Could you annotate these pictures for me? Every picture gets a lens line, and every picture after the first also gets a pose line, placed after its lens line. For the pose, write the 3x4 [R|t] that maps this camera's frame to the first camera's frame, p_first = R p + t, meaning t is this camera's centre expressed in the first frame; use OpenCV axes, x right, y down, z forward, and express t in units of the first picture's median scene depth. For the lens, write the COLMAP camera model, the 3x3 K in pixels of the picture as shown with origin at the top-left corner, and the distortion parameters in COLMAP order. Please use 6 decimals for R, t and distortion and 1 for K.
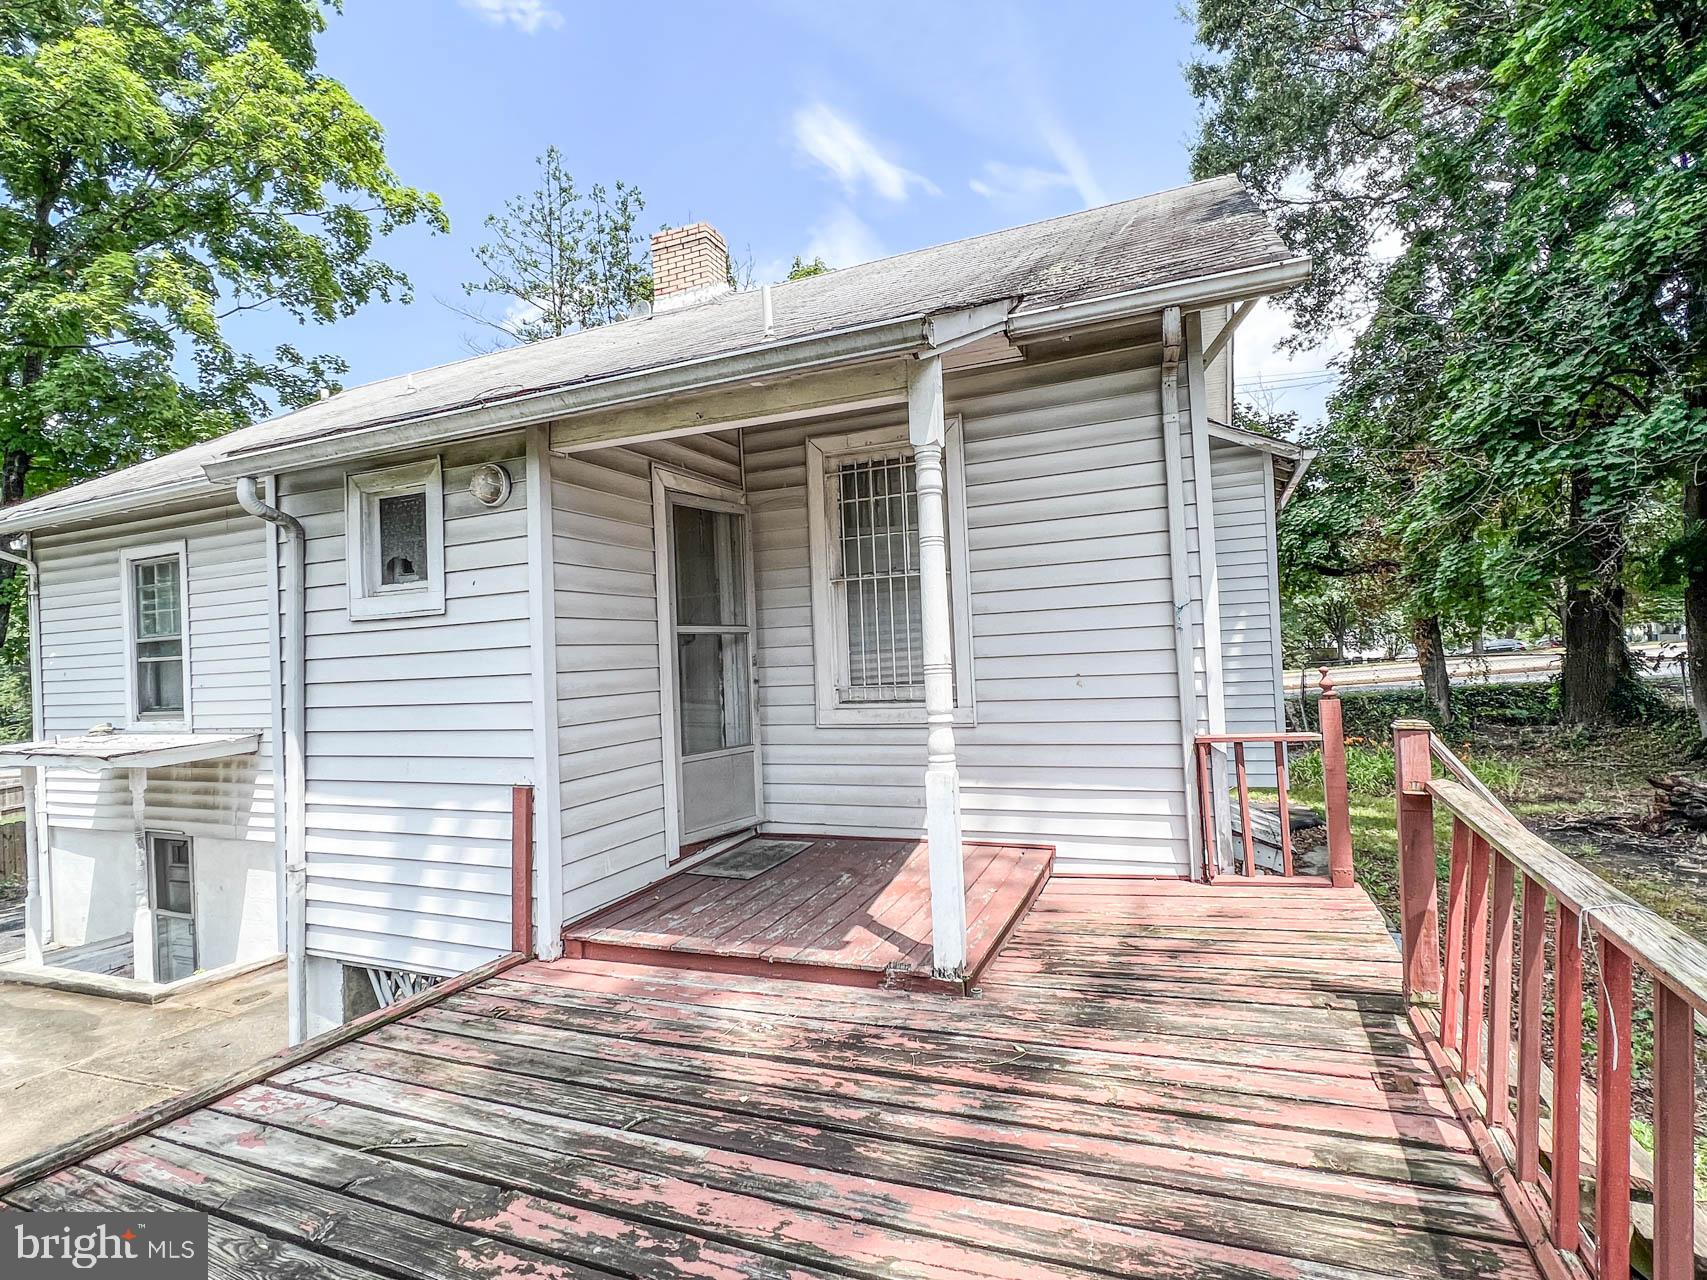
lens RADIAL K [[840.9, 0, 853.5], [0, 840.9, 640.0], [0, 0, 1]] dist [0.000478, 0.000443]
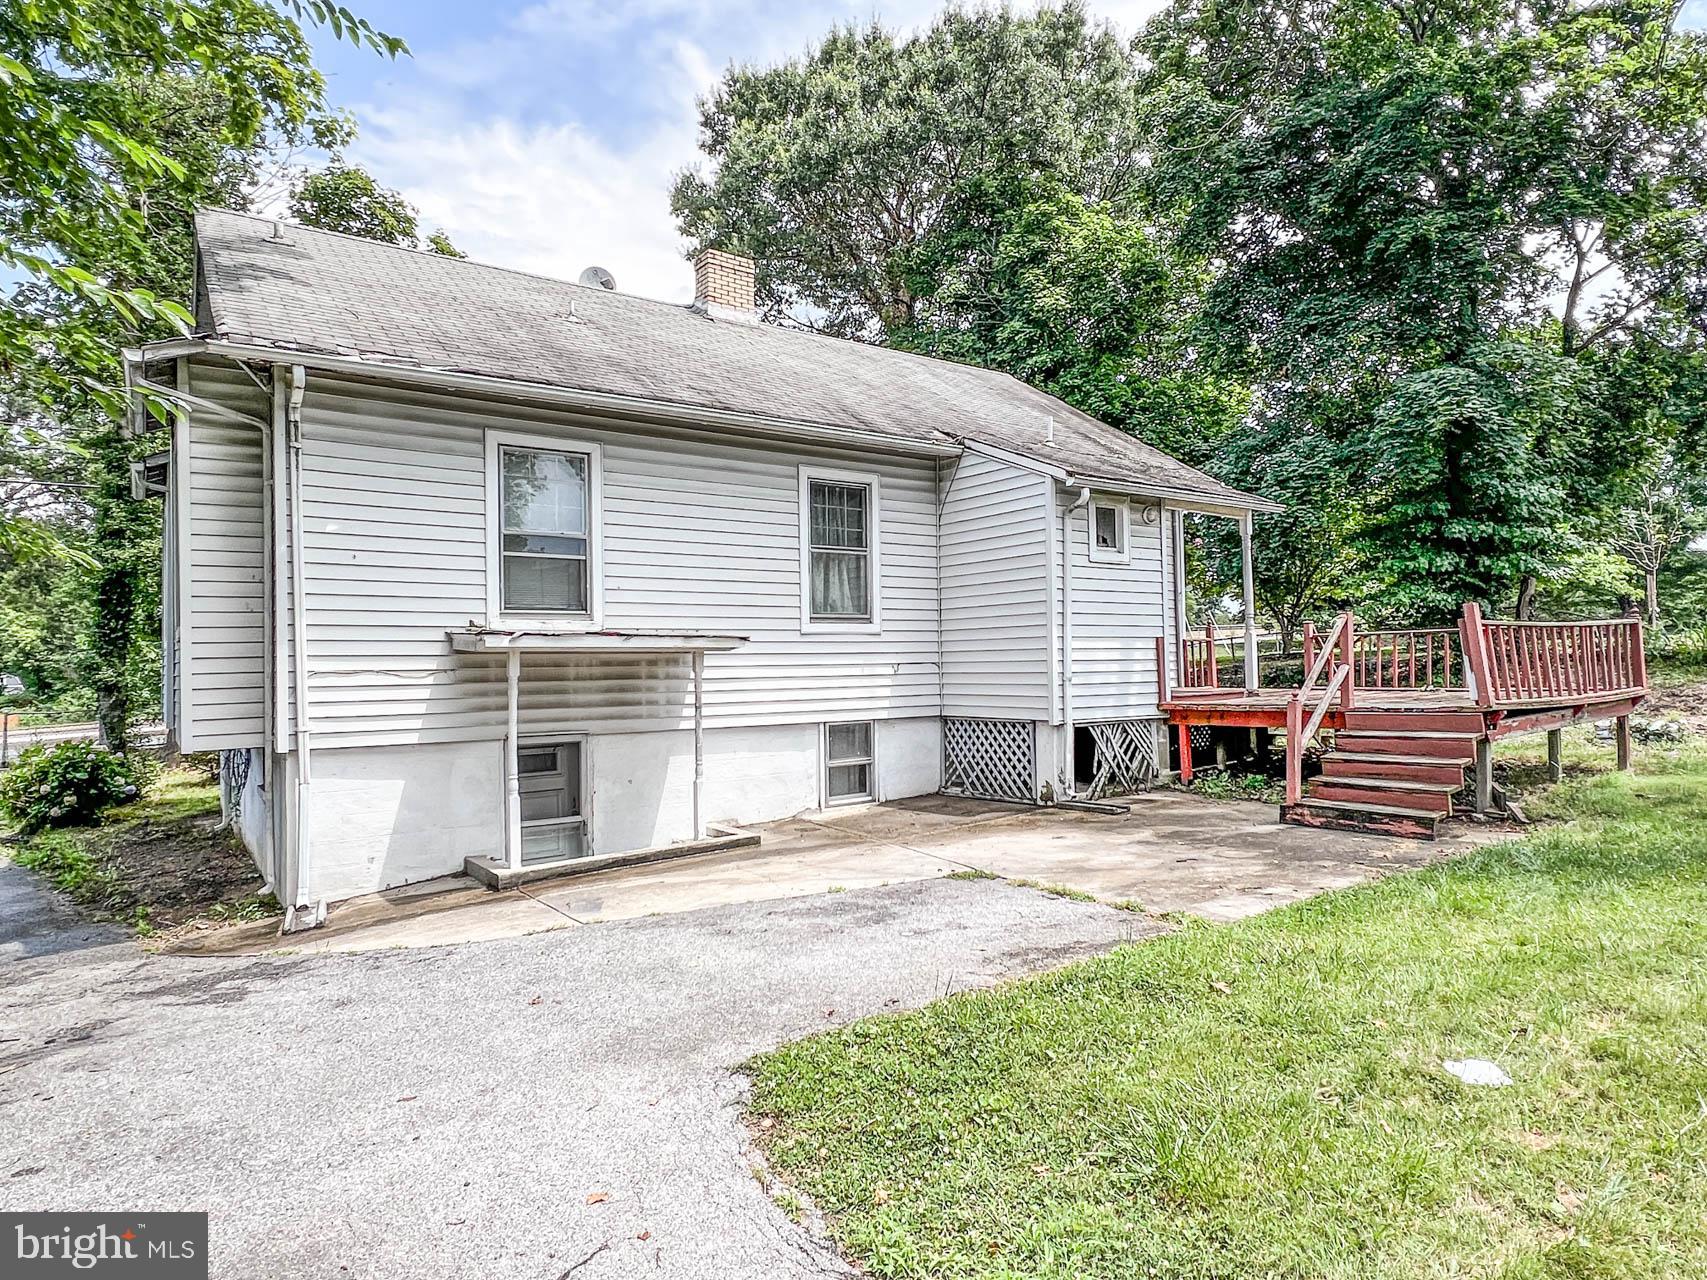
lens RADIAL K [[1004.9, 0, 853.5], [0, 1004.9, 640.0], [0, 0, 1]] dist [-0.000956, -0.000044]
pose [[0.522048, 0.057826, 0.850954, -1.313232], [-0.024461, 0.998304, -0.052832, 0.139176], [-0.852566, 0.006766, 0.522577, 0.082828]]
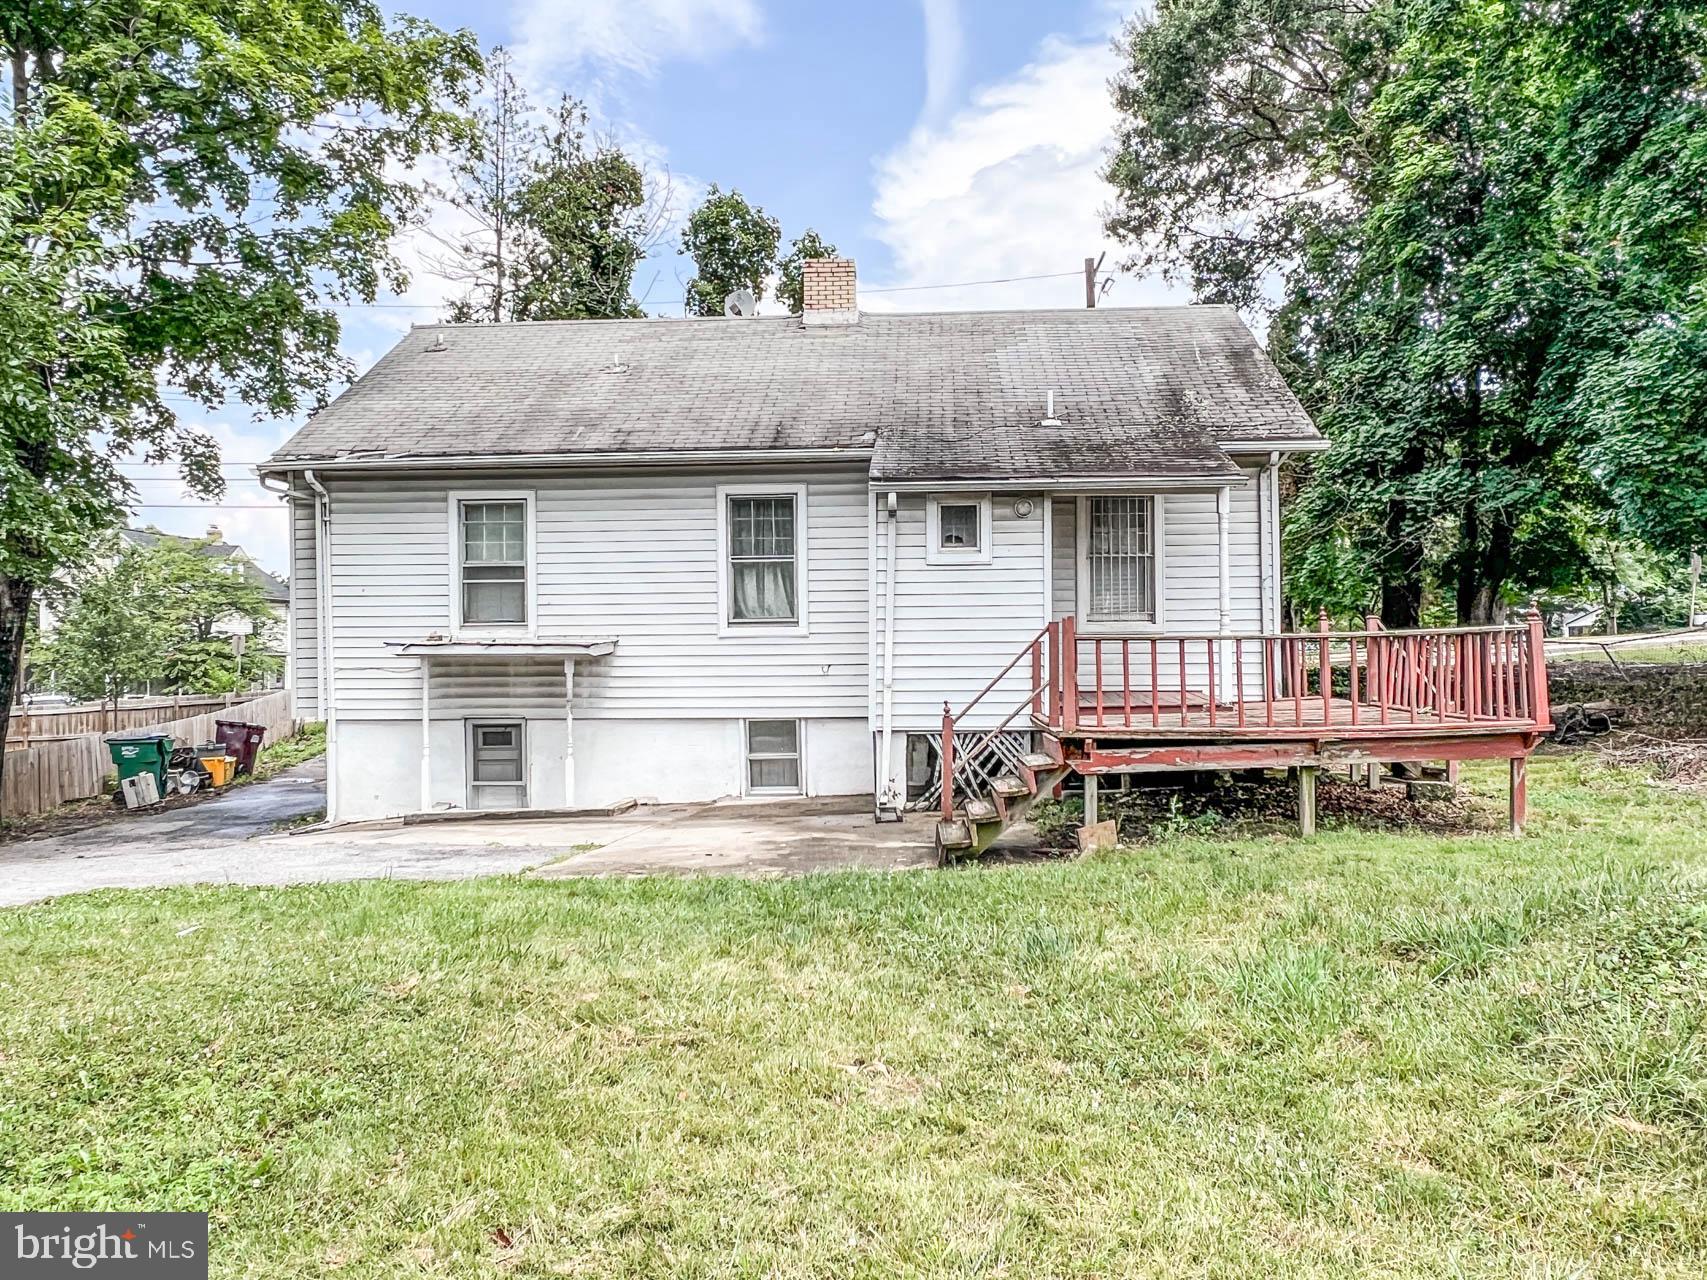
lens RADIAL K [[1292.8, 0, 853.5], [0, 1292.8, 640.0], [0, 0, 1]] dist [0.000238, -0.000851]
pose [[0.943599, 0.036053, 0.329121, -0.773684], [-0.039421, 0.999216, 0.003562, 0.067364], [-0.328735, -0.016335, 0.944281, -0.822094]]
